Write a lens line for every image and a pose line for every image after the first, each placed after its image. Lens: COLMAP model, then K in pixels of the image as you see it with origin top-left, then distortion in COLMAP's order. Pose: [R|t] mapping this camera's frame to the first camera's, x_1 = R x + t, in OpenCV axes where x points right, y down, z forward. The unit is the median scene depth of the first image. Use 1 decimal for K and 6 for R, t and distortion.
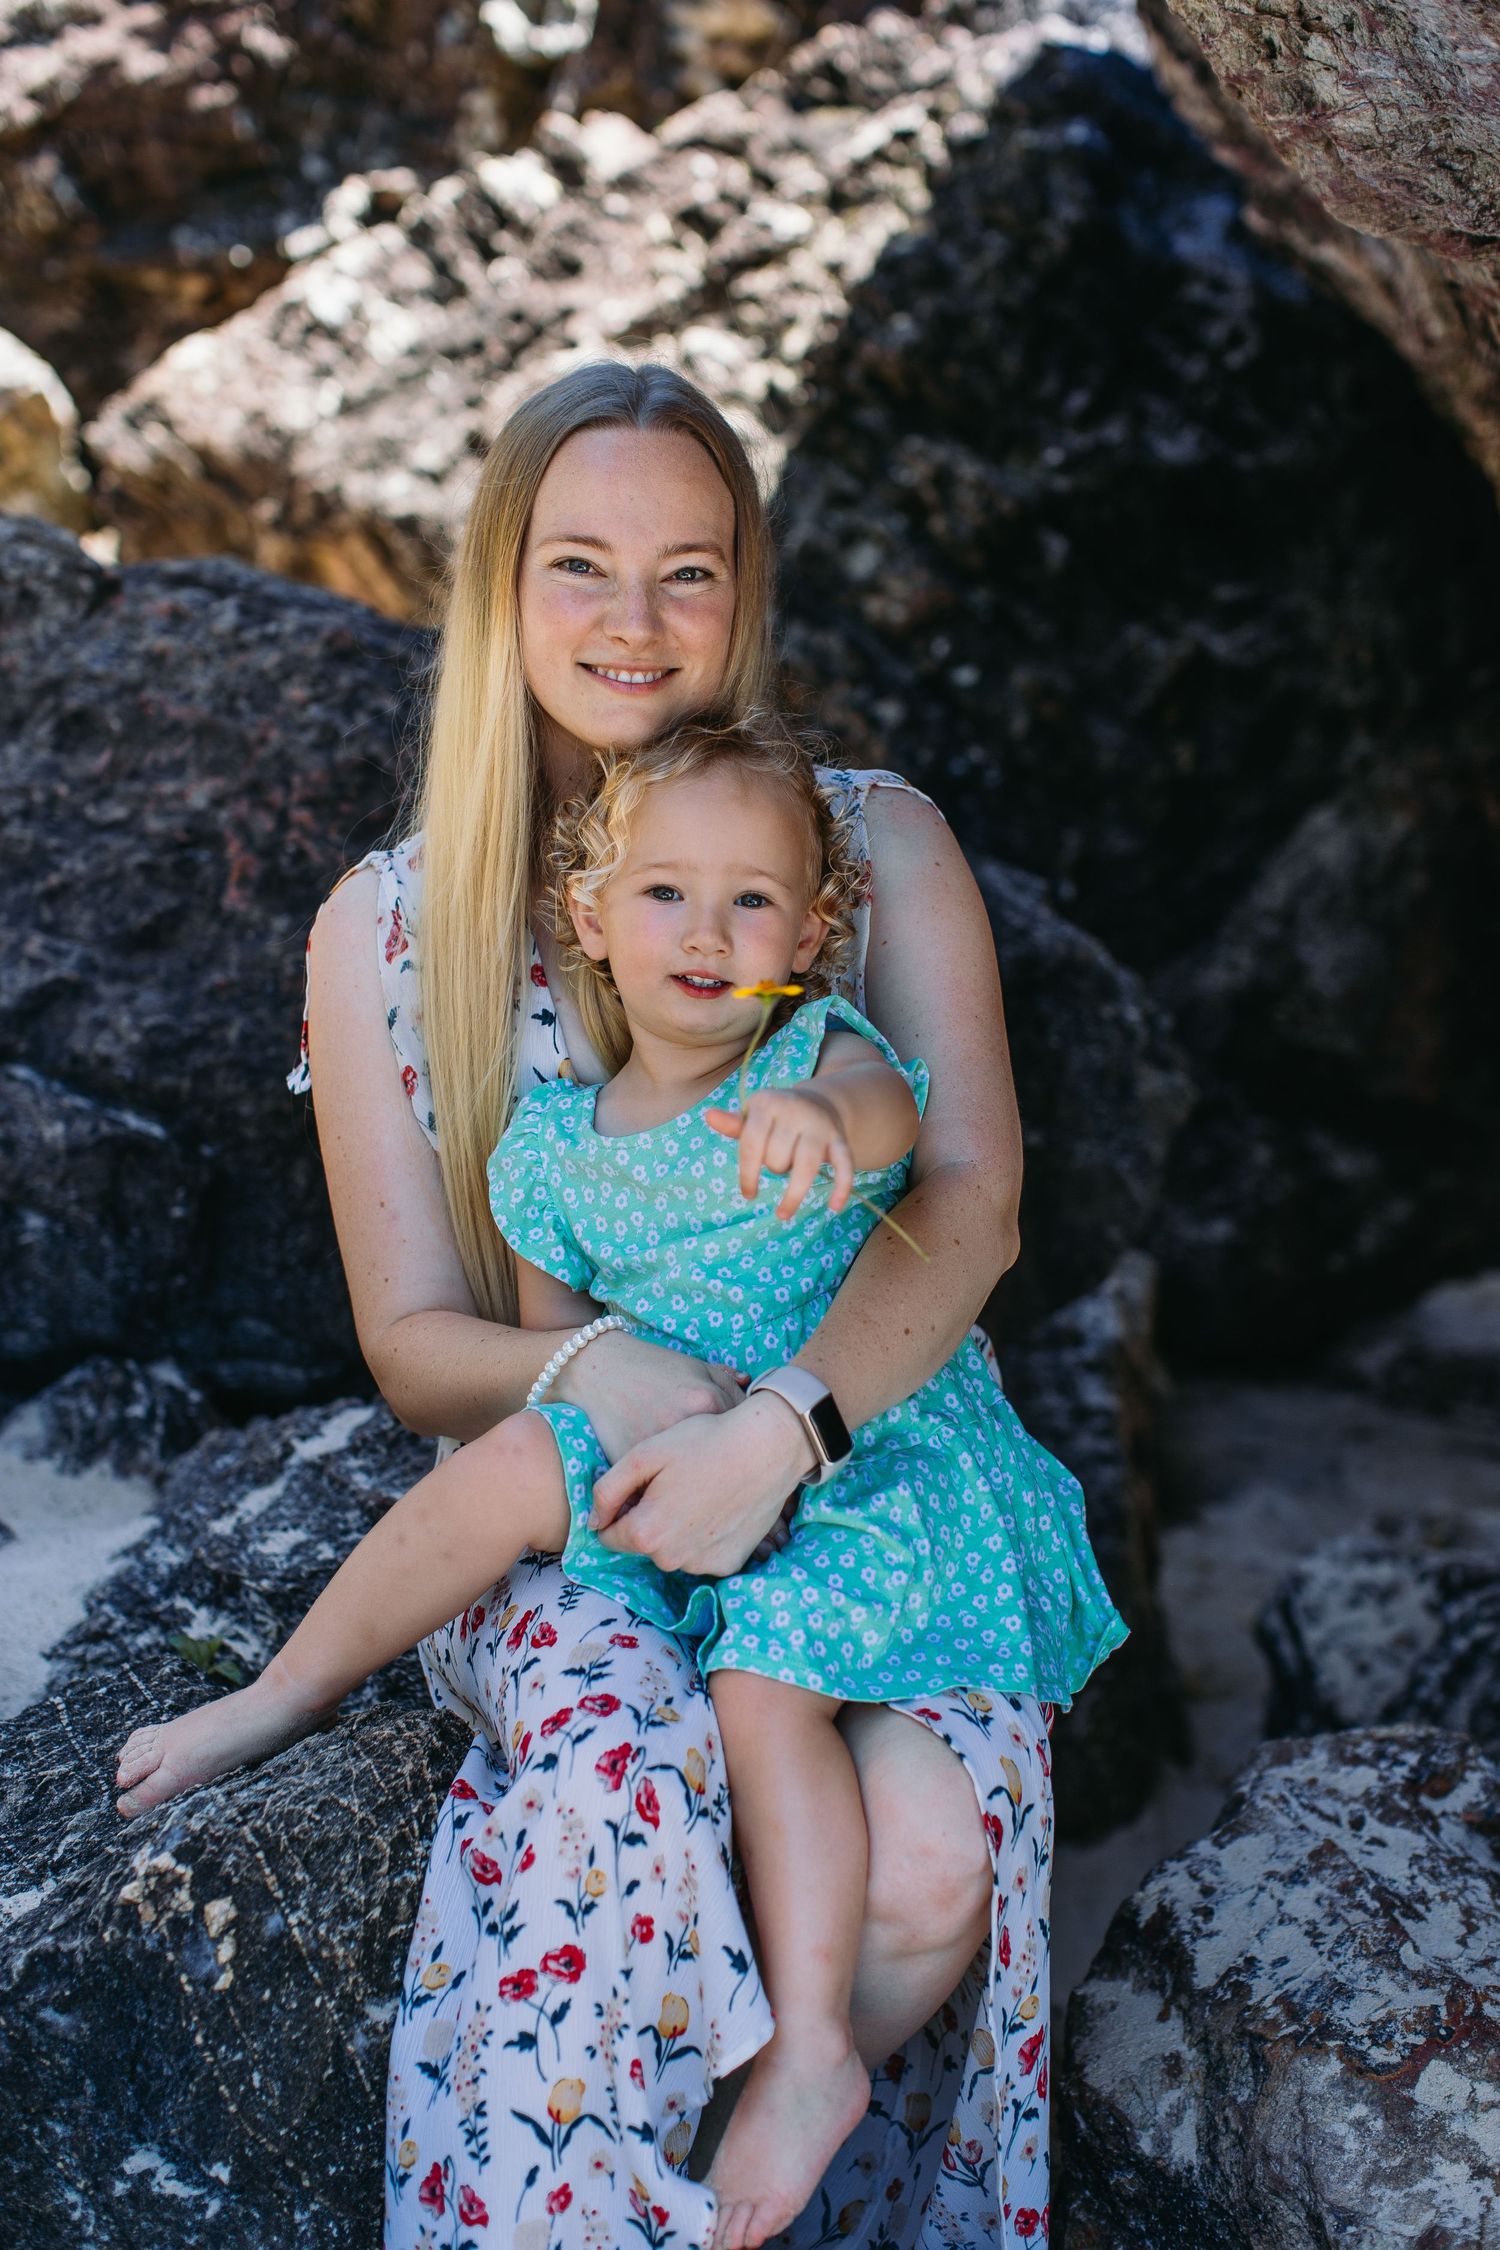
lens RADIAL K [[3294.4, 0, 750.0], [0, 3294.4, 1125.0], [0, 0, 1]] dist [0.015348, 0.021301]
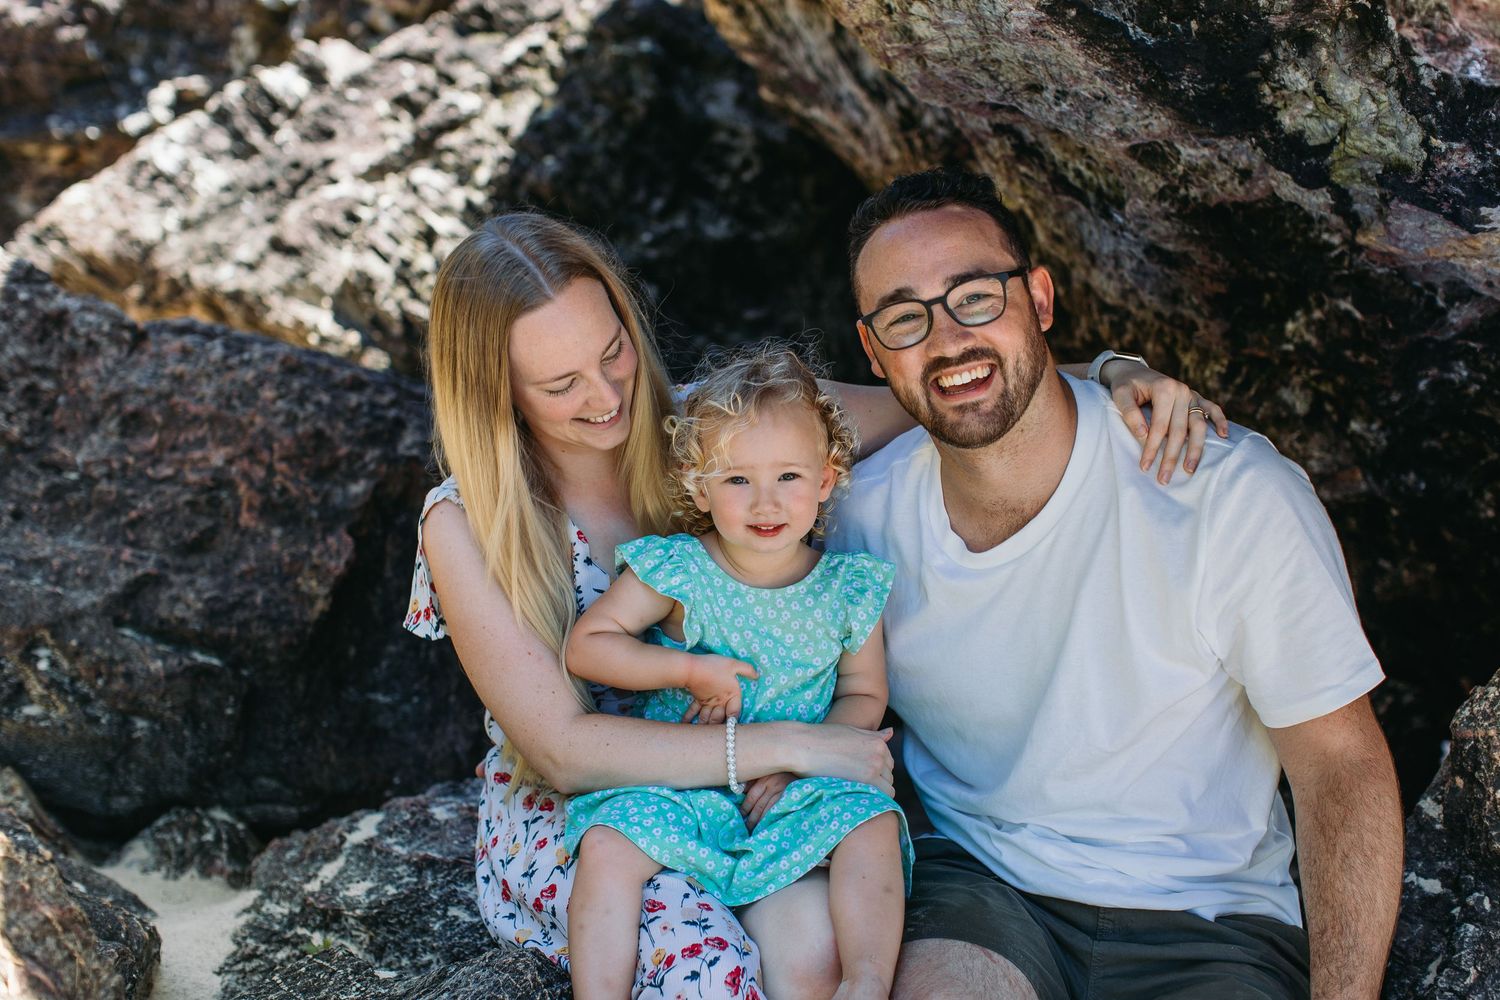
lens RADIAL K [[2196.3, 0, 750.0], [0, 2196.3, 500.0], [0, 0, 1]] dist [0.015348, 0.021301]
pose [[0.979535, -0.062630, 0.191282, -0.117855], [0.078455, 0.993993, -0.076305, 0.024678], [-0.185354, 0.089750, 0.978565, -0.115320]]
